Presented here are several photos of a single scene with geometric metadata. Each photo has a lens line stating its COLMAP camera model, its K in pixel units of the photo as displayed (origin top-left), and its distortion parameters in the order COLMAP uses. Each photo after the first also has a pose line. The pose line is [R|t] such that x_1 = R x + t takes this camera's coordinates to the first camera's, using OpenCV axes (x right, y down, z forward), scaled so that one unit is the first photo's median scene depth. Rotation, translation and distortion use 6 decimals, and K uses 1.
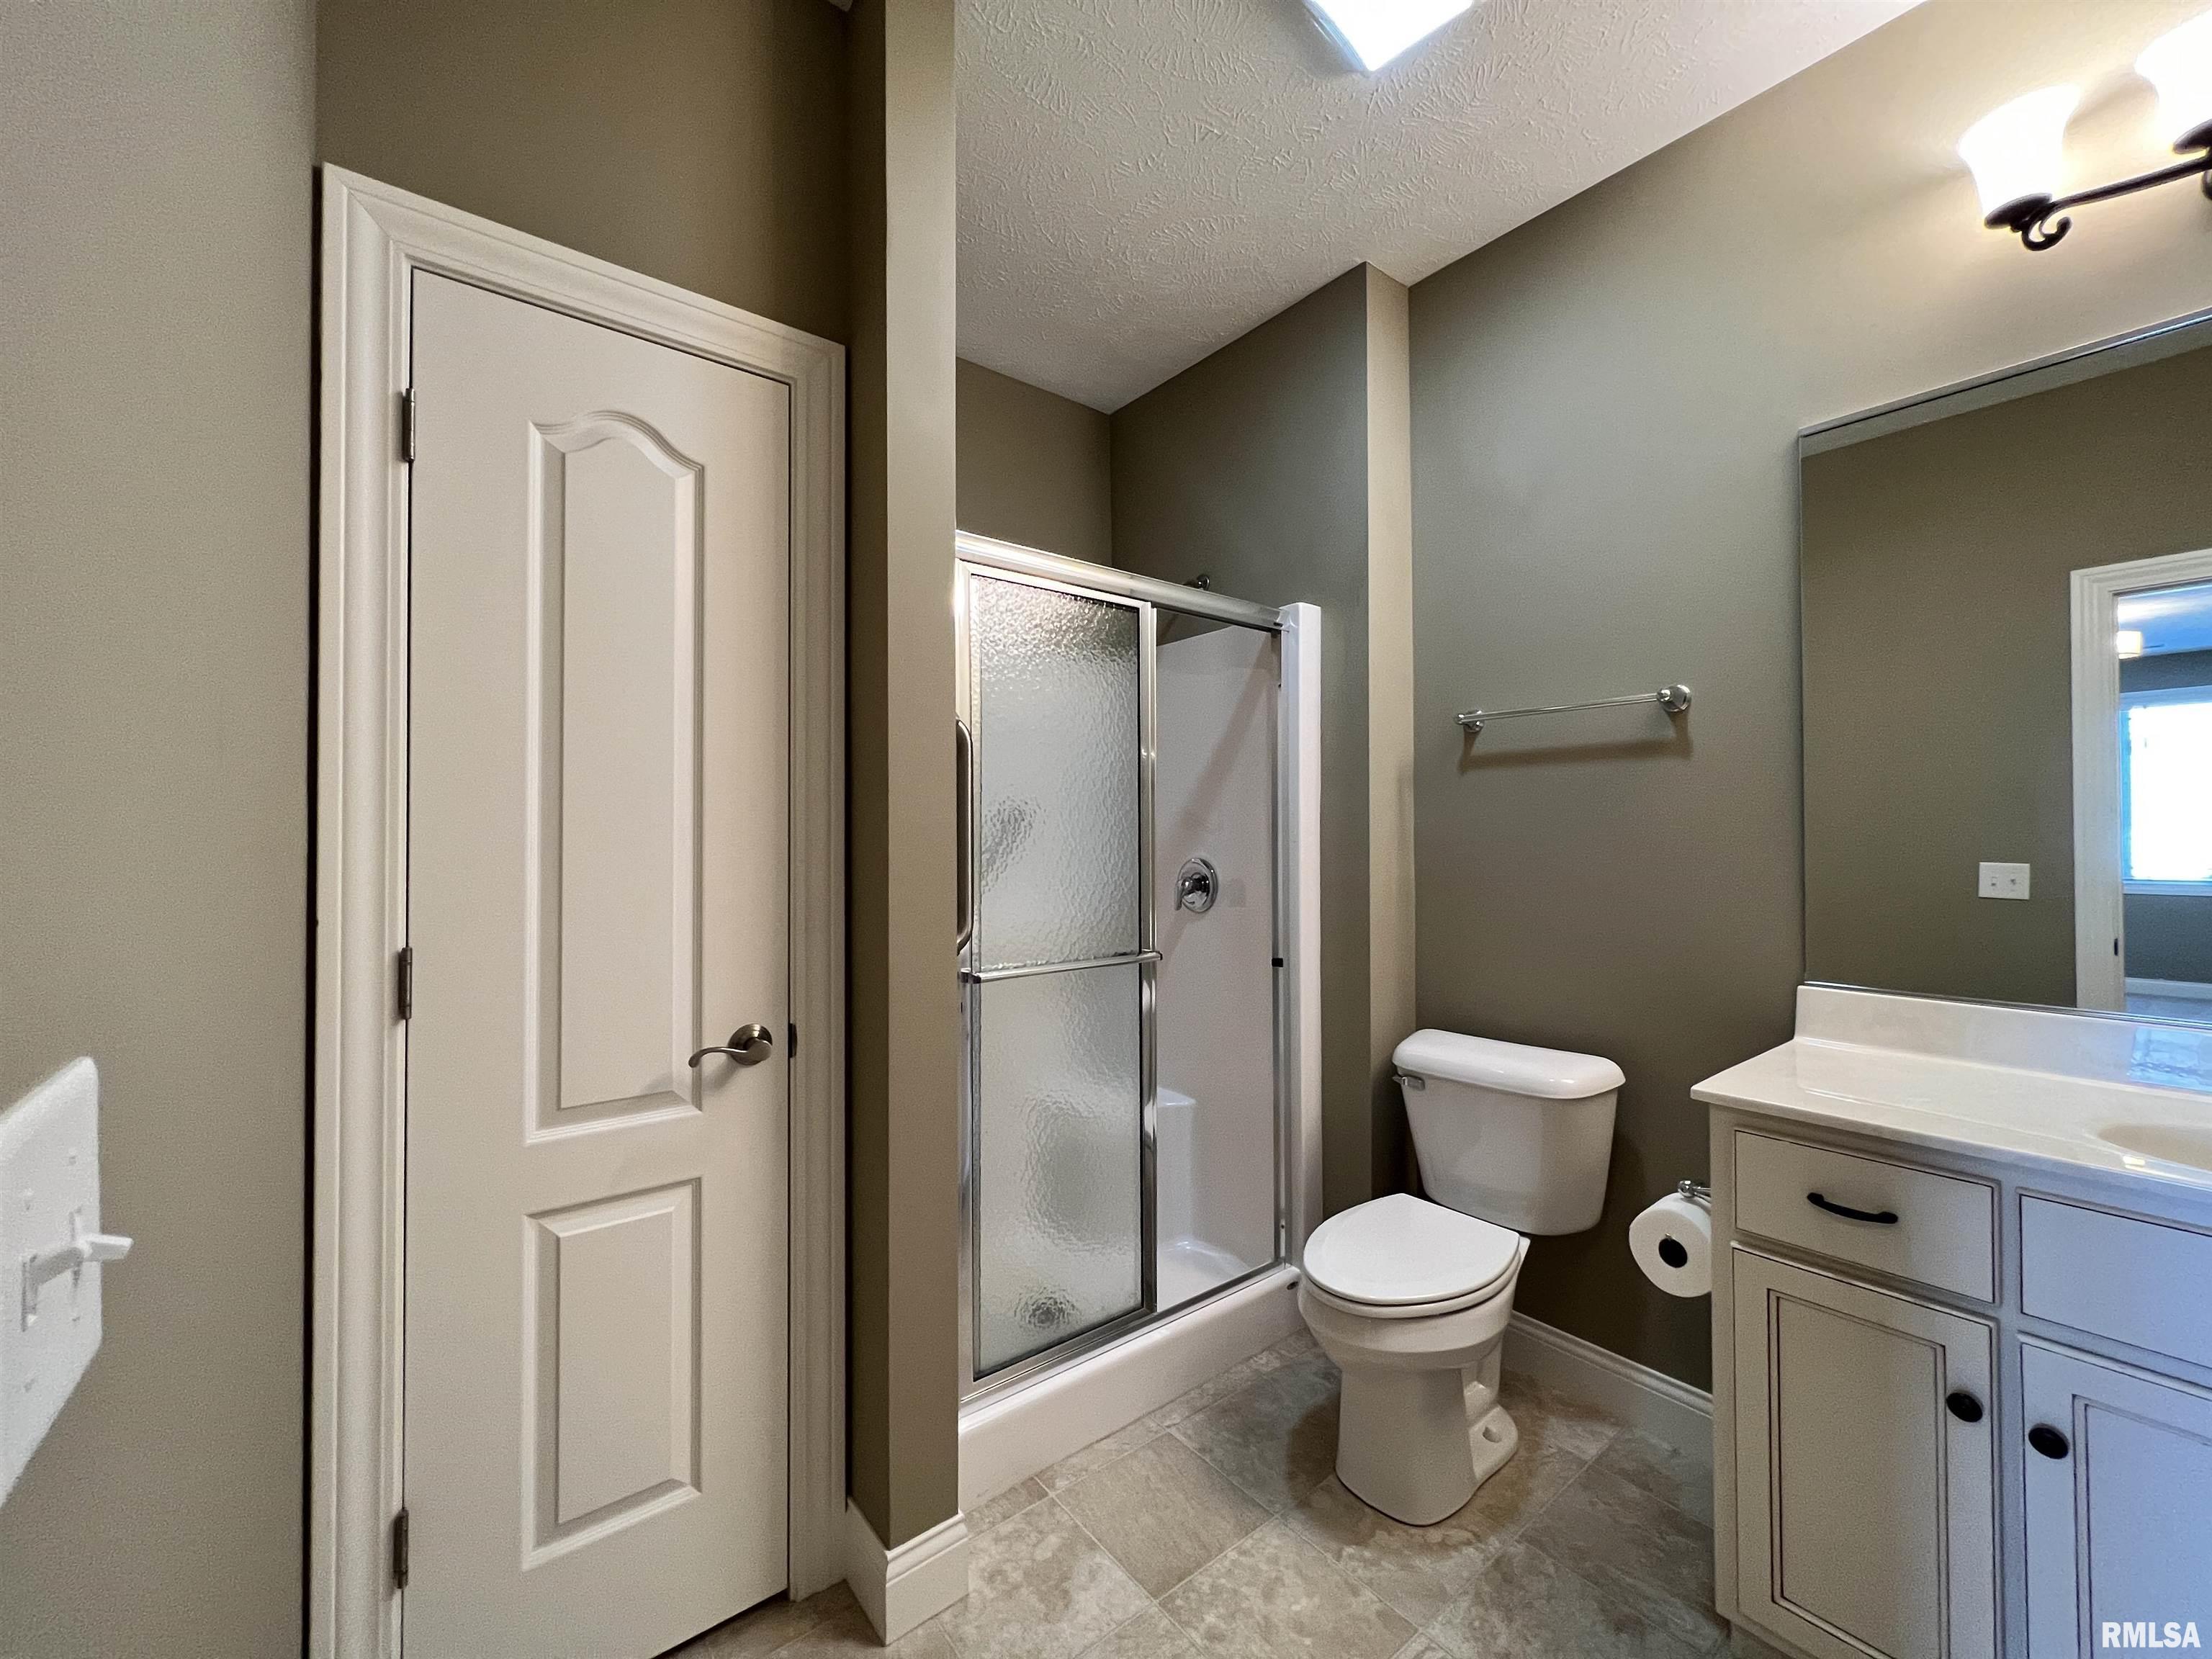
lens RADIAL K [[885.4, 0, 1106.0], [0, 885.4, 829.5], [0, 0, 1]] dist [-0.000189, -0.000029]
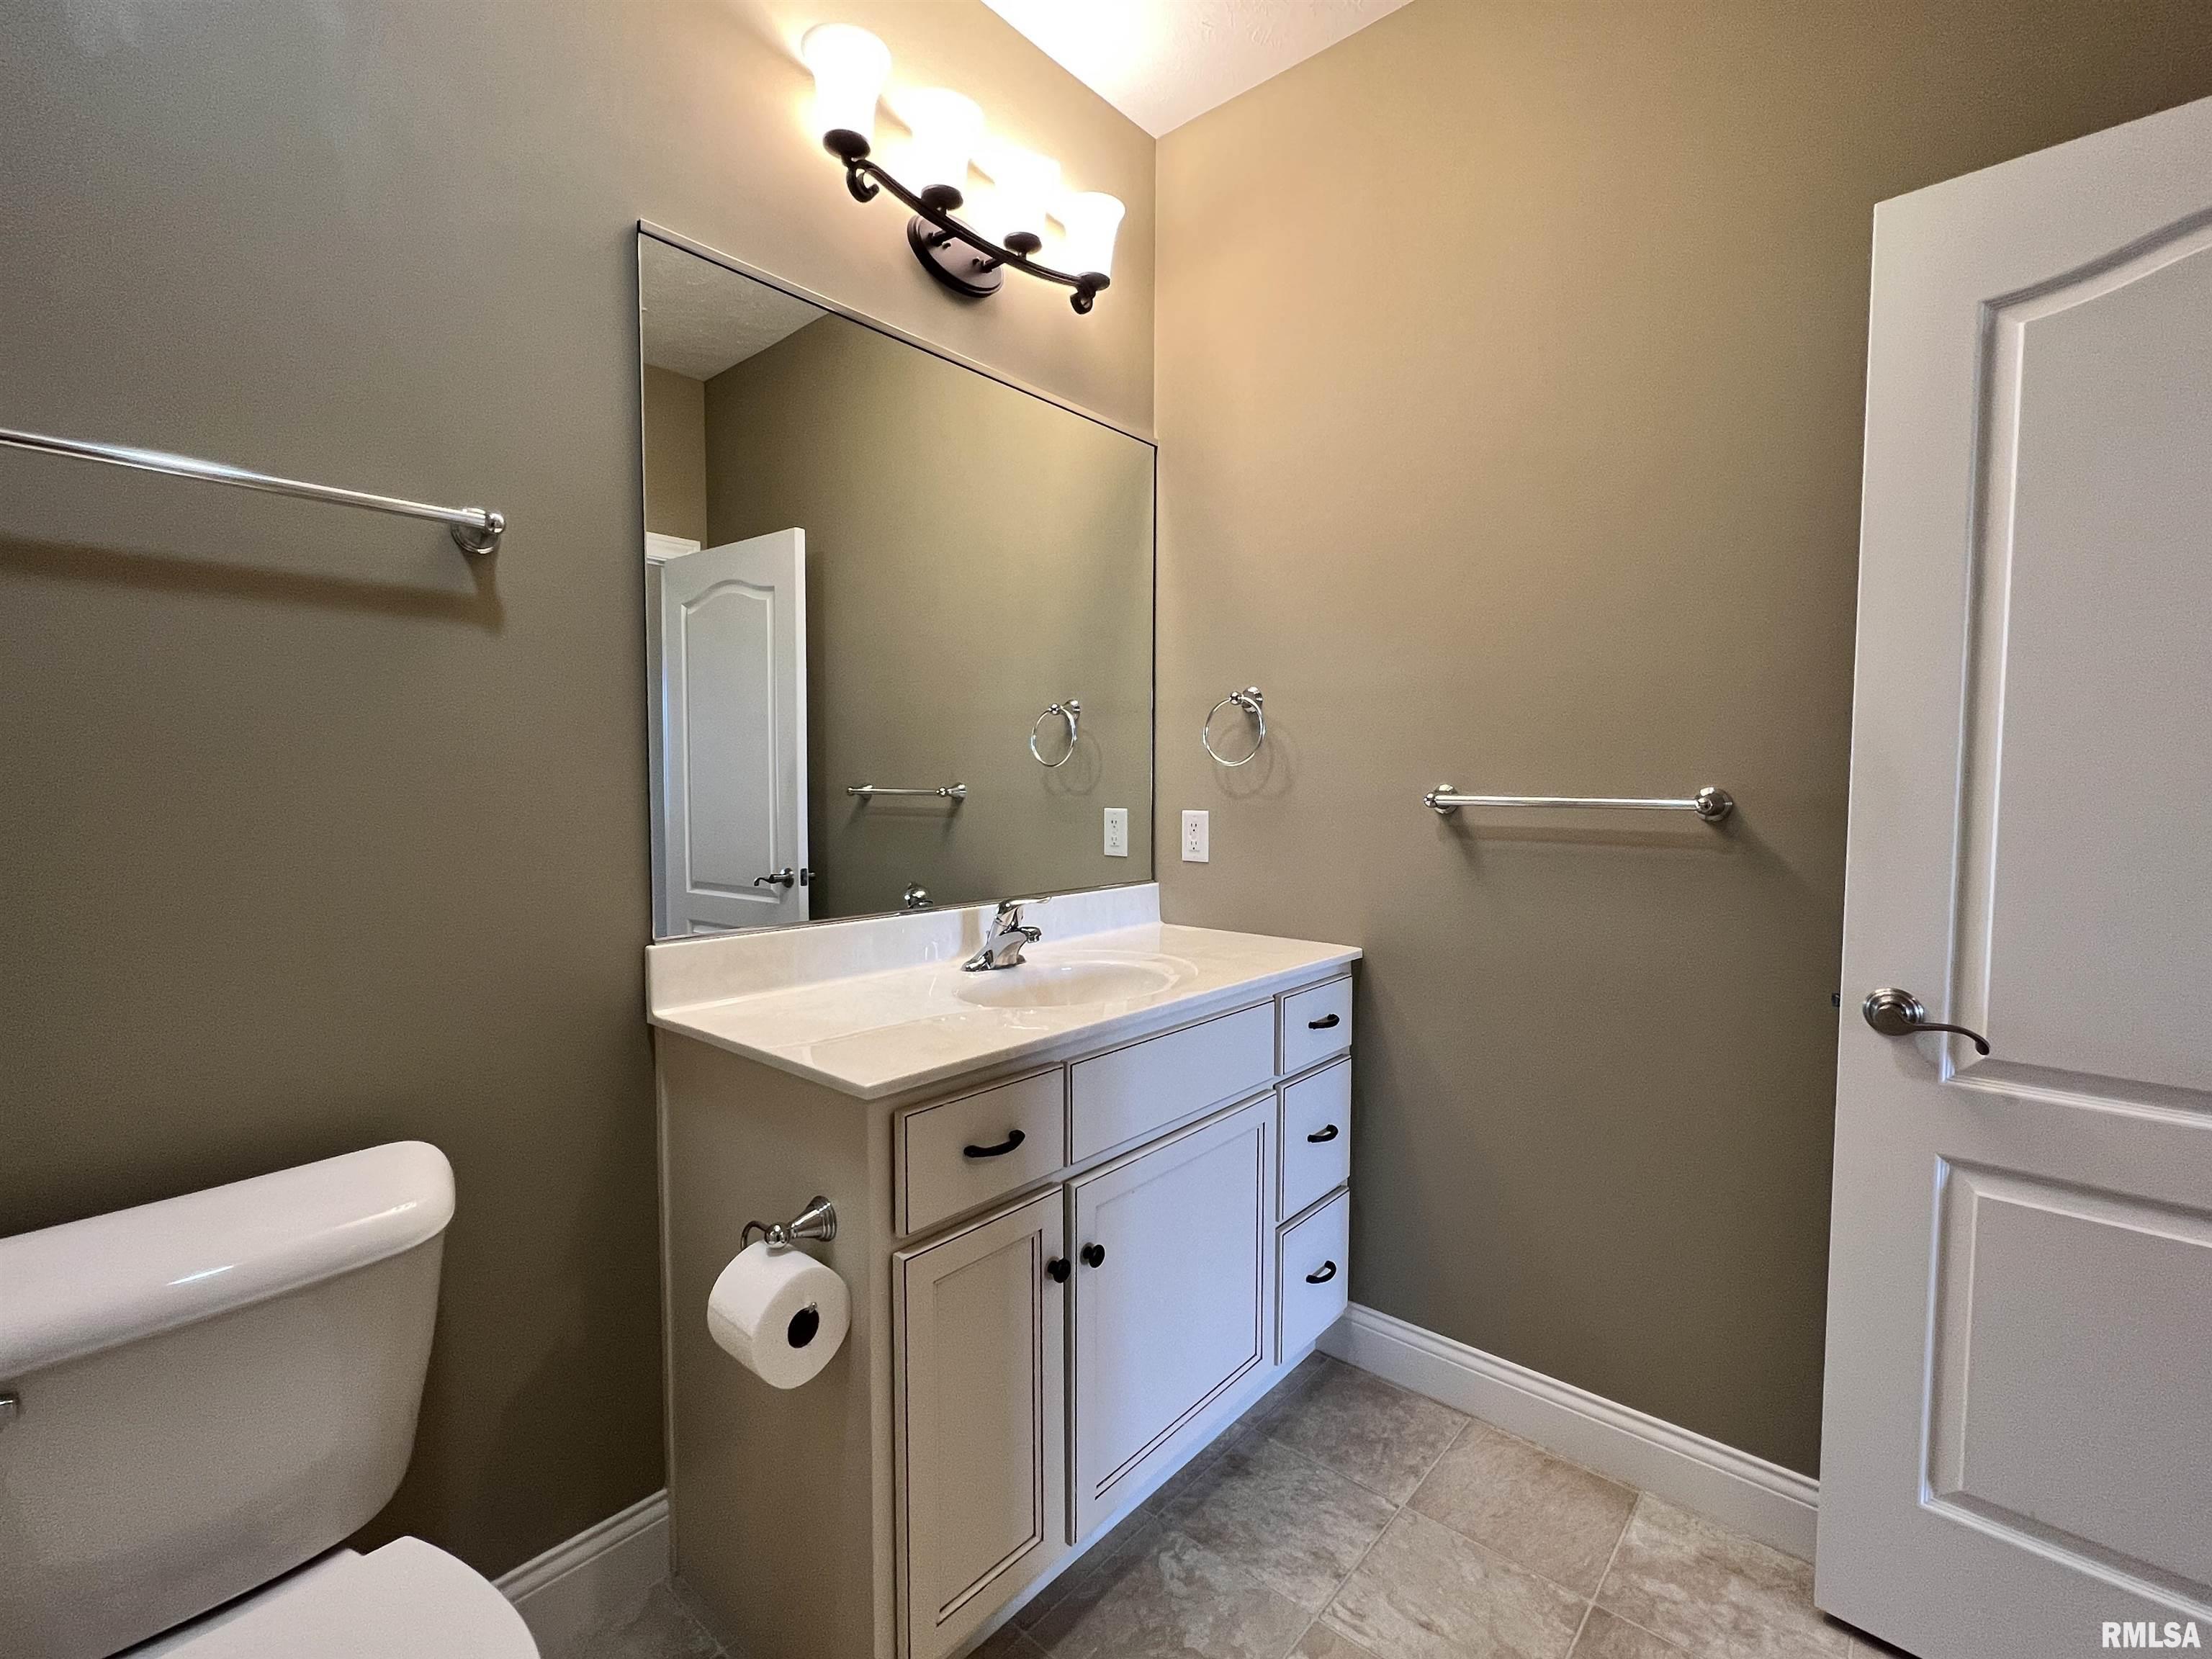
lens RADIAL K [[974.1, 0, 1107.0], [0, 974.1, 837.4], [0, 0, 1]] dist [0.001533, -0.000399]
pose [[-0.185558, -0.051574, 0.981279, -0.163863], [-0.016554, 0.998644, 0.049356, 0.035977], [-0.982494, -0.007085, -0.186160, 0.911738]]
